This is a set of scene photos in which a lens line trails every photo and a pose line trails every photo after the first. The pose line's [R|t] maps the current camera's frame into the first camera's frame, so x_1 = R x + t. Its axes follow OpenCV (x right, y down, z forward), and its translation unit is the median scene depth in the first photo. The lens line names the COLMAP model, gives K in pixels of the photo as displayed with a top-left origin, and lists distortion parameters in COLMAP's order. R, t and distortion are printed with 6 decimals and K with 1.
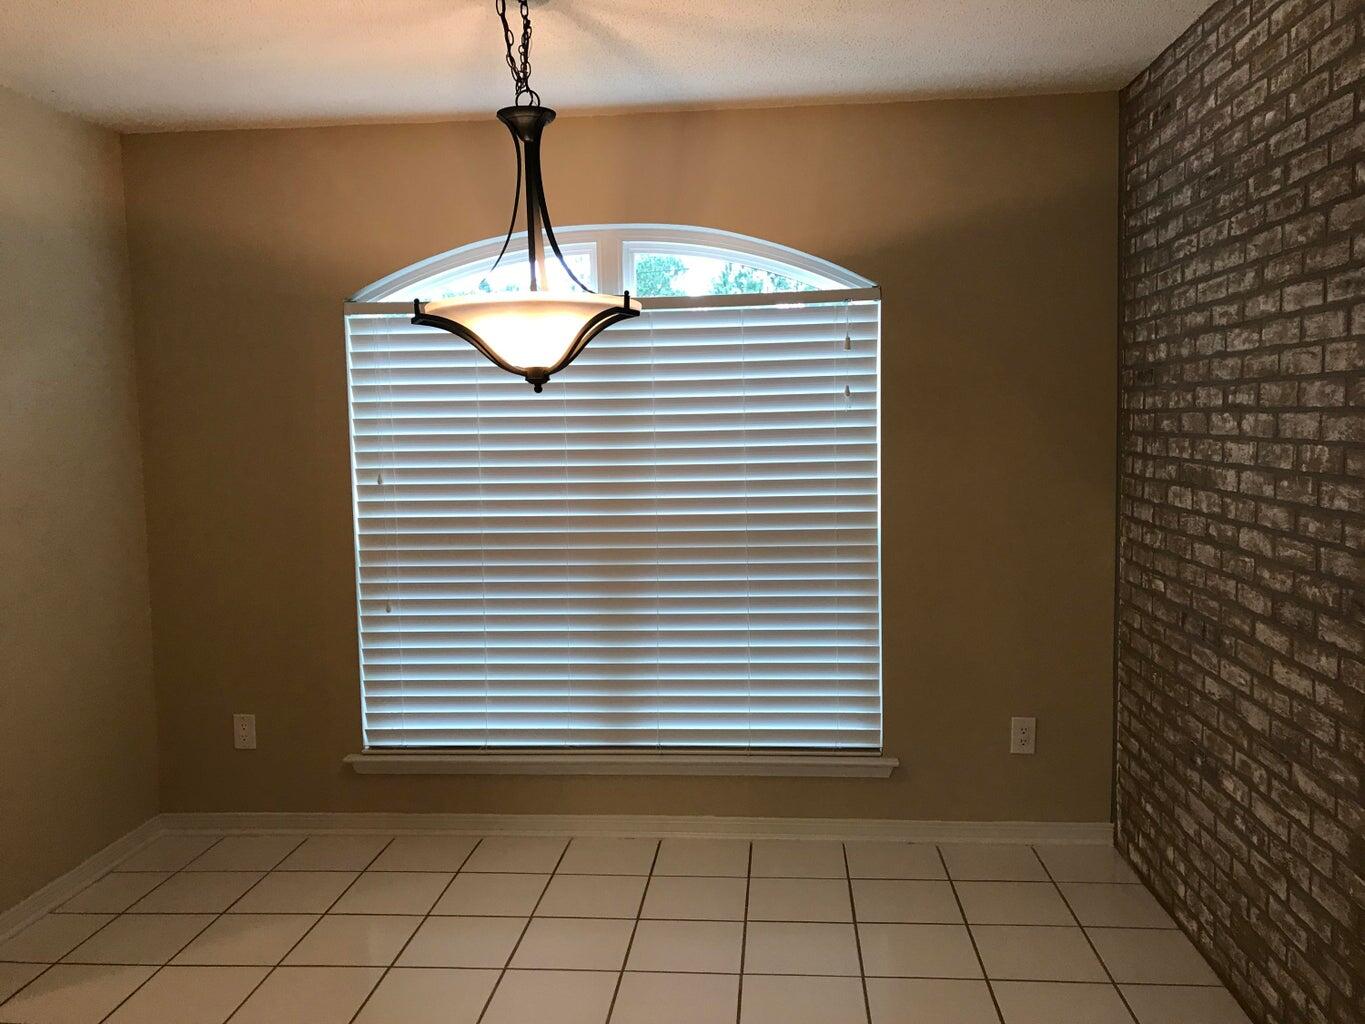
lens RADIAL K [[1114.9, 0, 692.1], [0, 1114.9, 509.8], [0, 0, 1]] dist [0.057027, -0.063257]
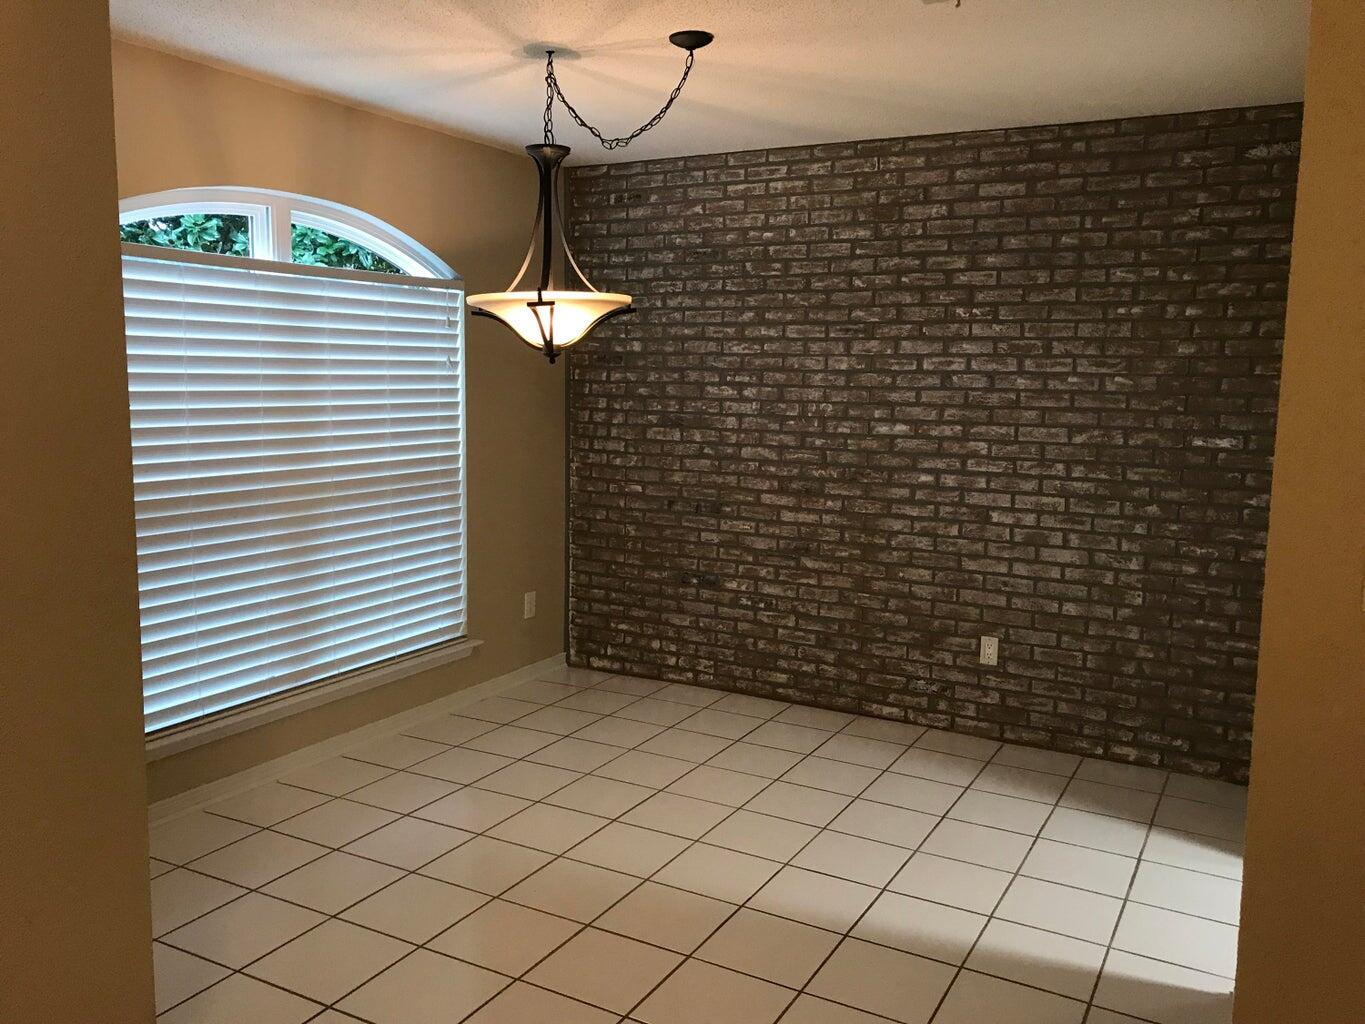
lens RADIAL K [[1114.9, 0, 676.6], [0, 1114.9, 513.8], [0, 0, 1]] dist [0.057027, -0.063257]
pose [[0.407332, -0.093533, 0.908478, -0.932504], [0.051955, 0.995504, 0.079198, -0.019236], [-0.911801, 0.014940, 0.410360, 0.241878]]
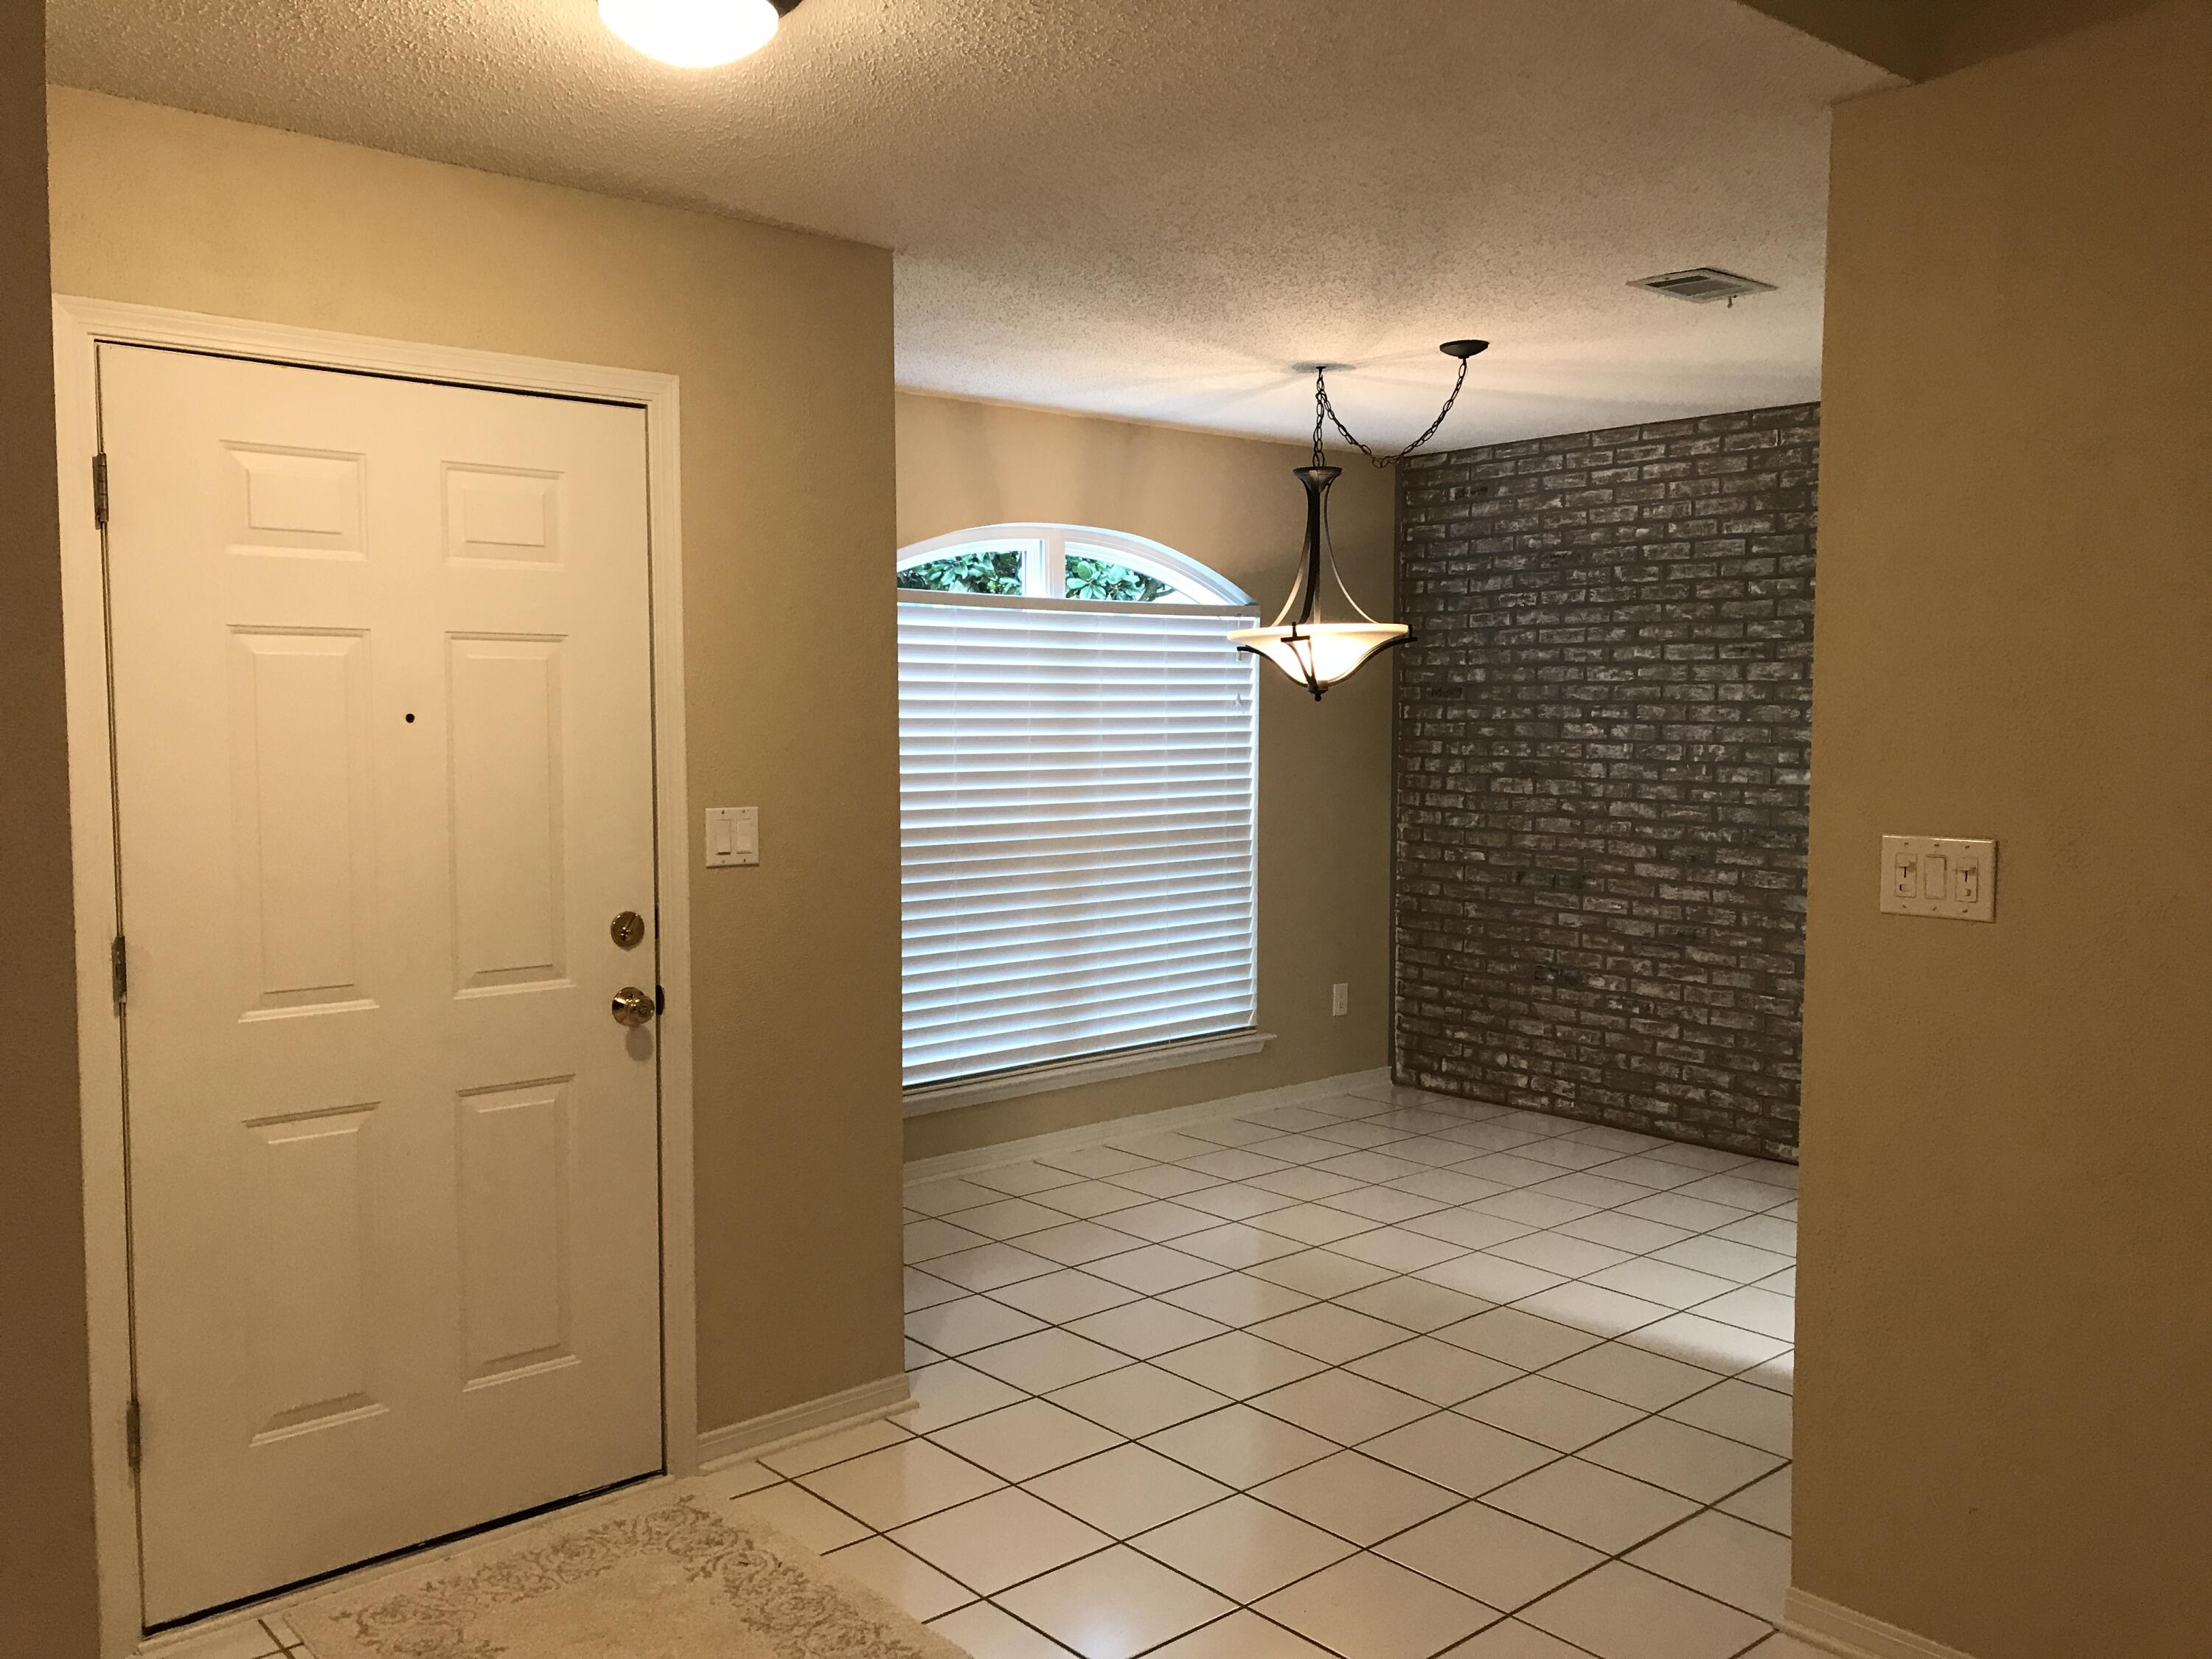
lens RADIAL K [[1806.7, 0, 1075.8], [0, 1806.7, 835.8], [0, 0, 1]] dist [0.057027, -0.063257]
pose [[0.702494, -0.035726, 0.710792, -1.229186], [0.046079, 0.998927, 0.004667, 0.012245], [-0.710196, 0.029474, 0.703387, -0.121672]]
